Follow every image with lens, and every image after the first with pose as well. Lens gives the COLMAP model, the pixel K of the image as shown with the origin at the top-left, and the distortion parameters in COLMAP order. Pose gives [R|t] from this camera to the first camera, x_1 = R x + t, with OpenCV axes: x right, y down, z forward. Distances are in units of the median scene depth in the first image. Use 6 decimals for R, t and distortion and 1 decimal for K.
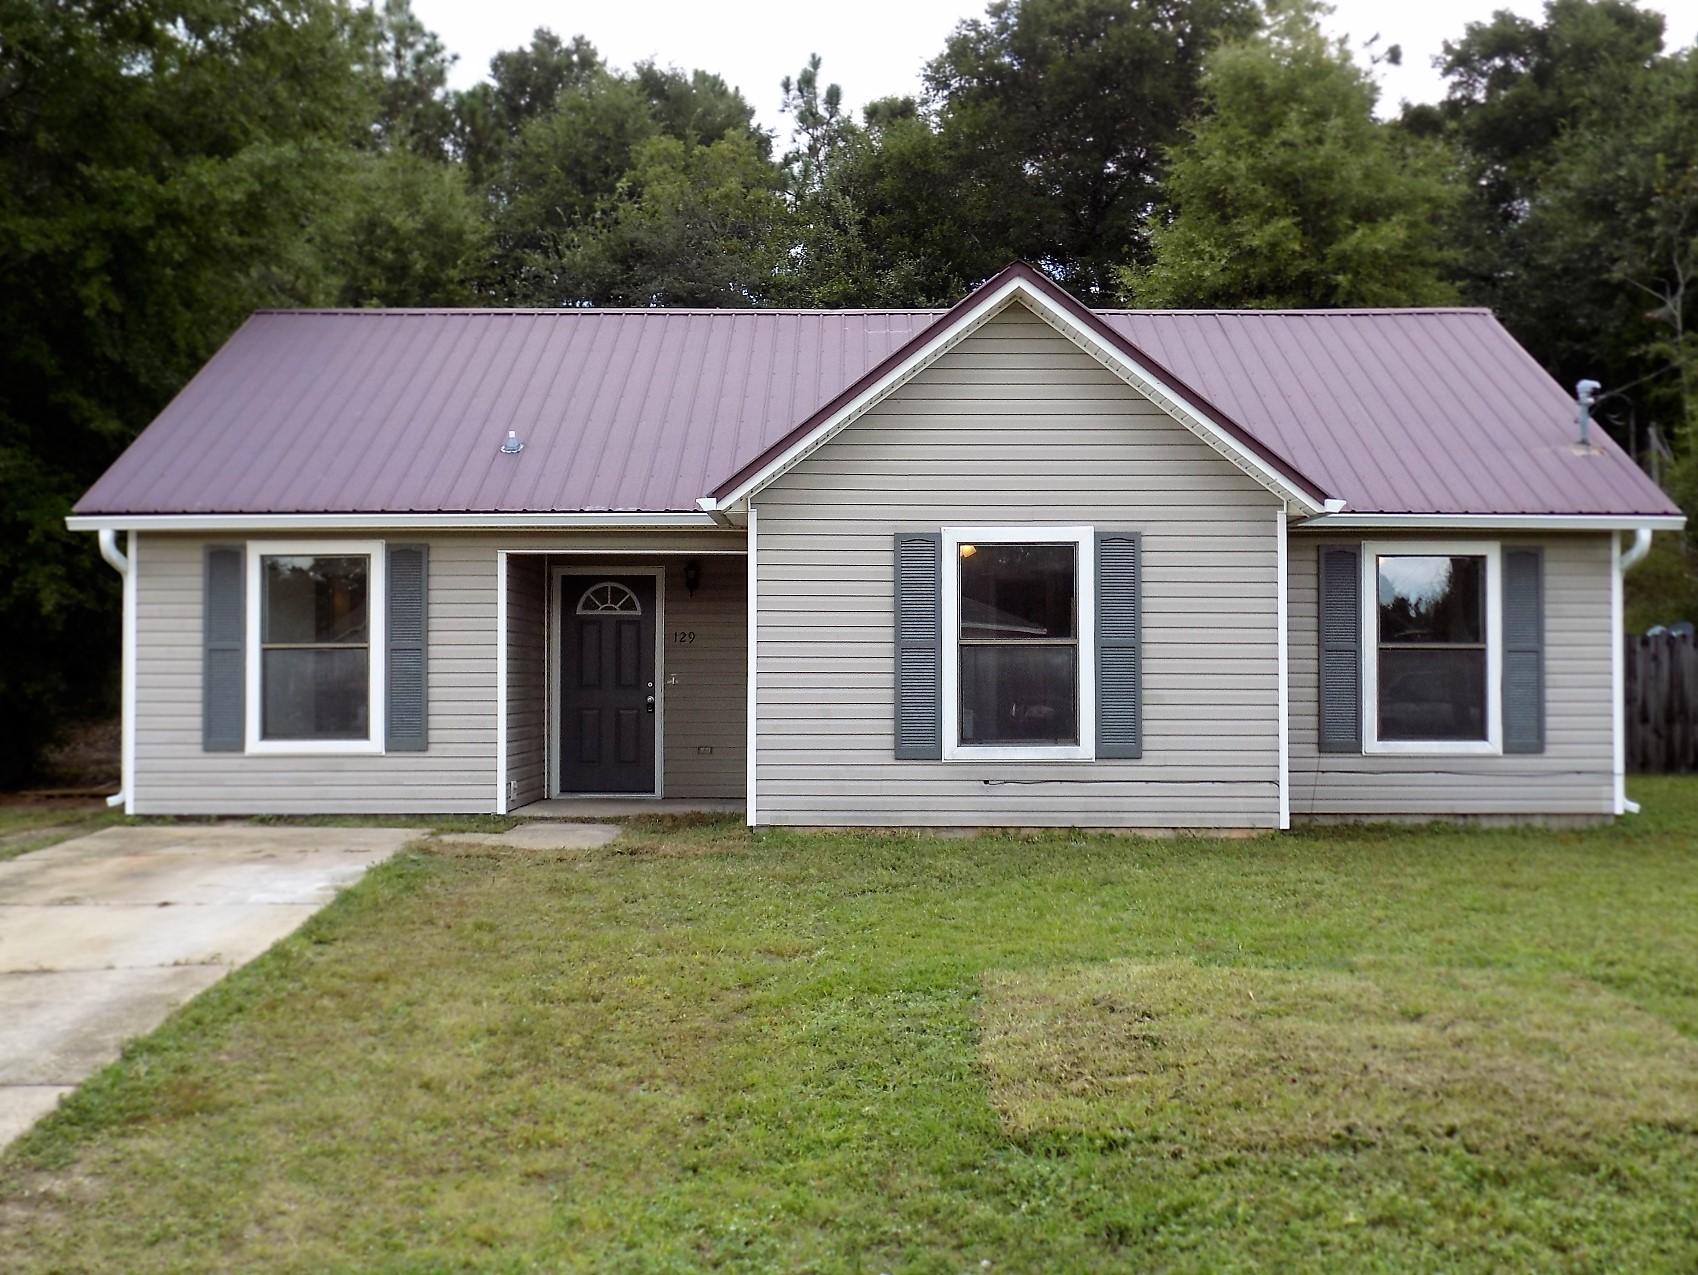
lens RADIAL K [[1727.2, 0, 849.0], [0, 1727.2, 637.5], [0, 0, 1]] dist [-0.020030, -0.013599]
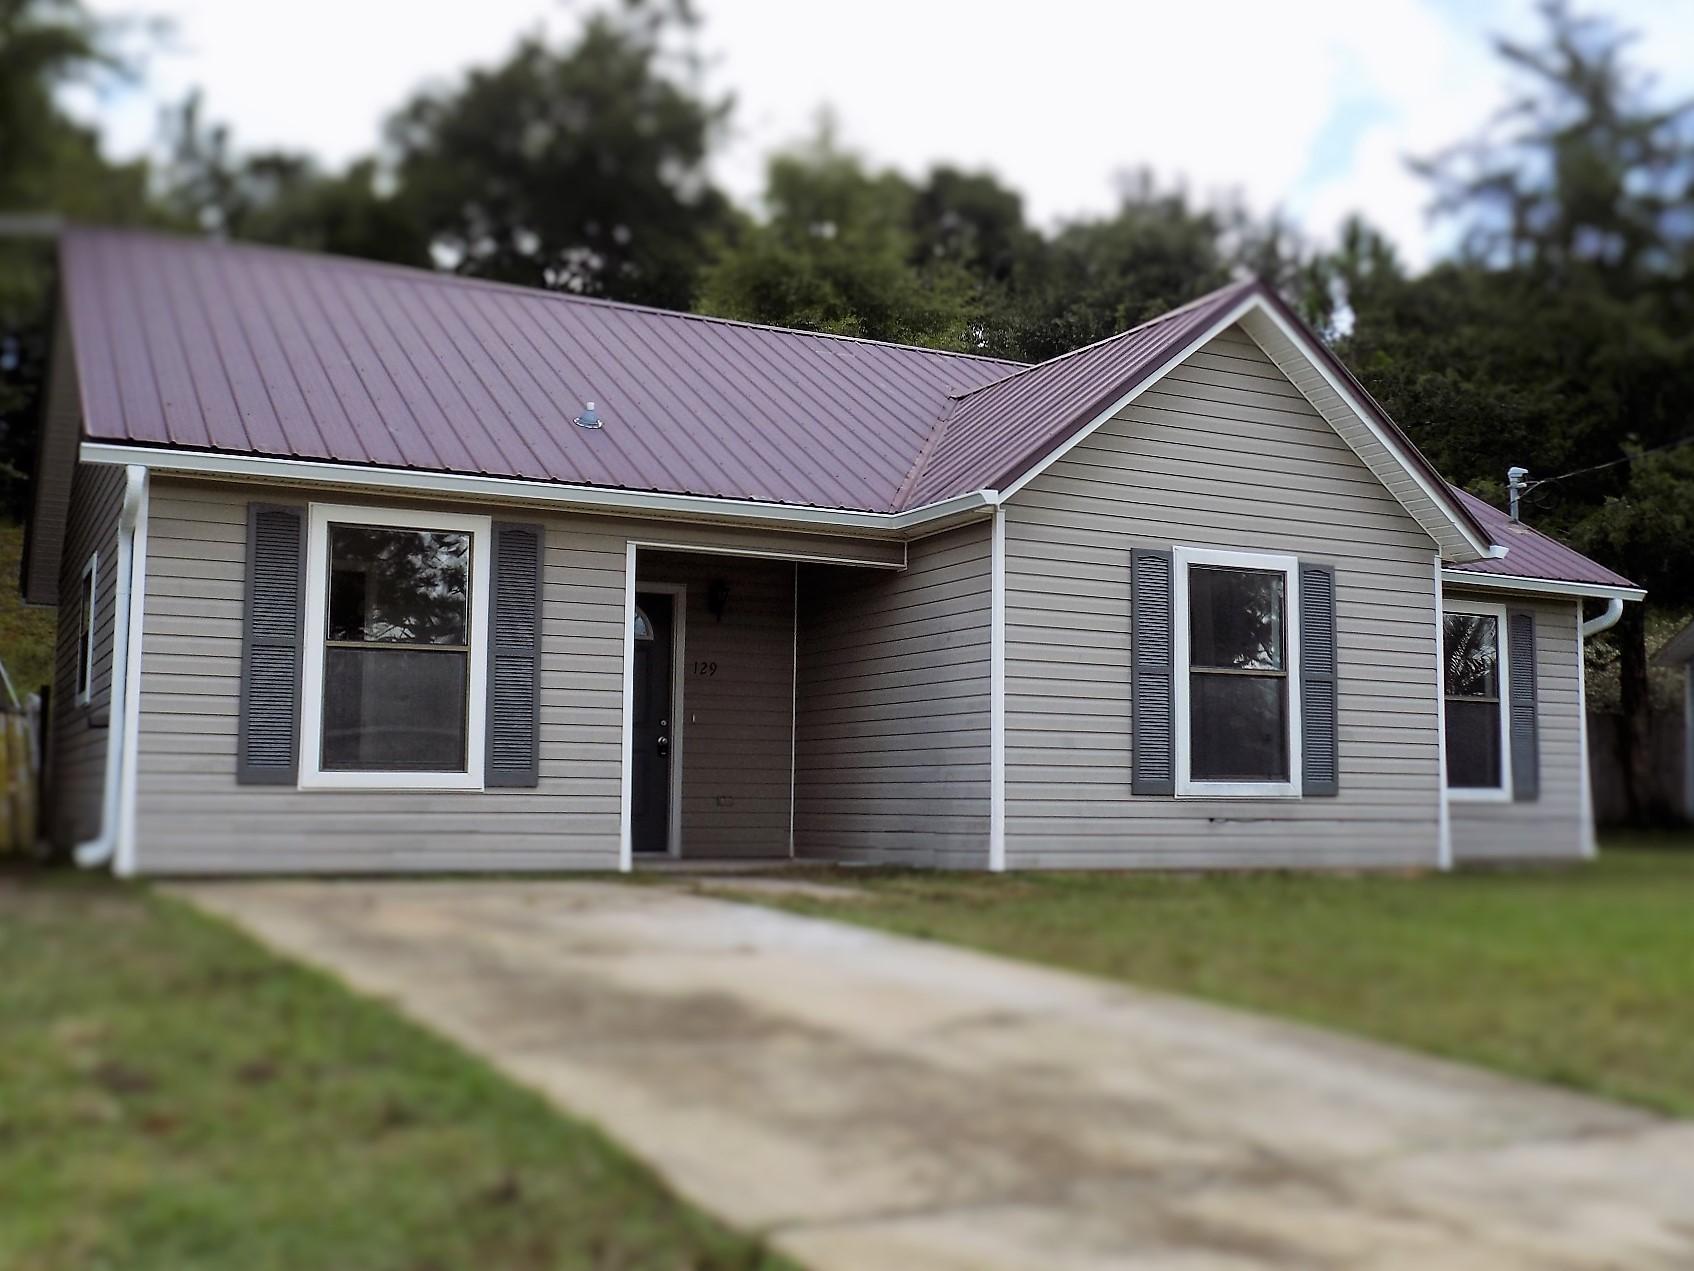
lens RADIAL K [[1723.2, 0, 847.0], [0, 1723.2, 635.5], [0, 0, 1]] dist [-0.020030, -0.013599]
pose [[0.886875, 0.052146, 0.459057, -0.526301], [-0.019725, 0.996978, -0.075143, 0.057767], [-0.461588, 0.057587, 0.885223, 0.260229]]
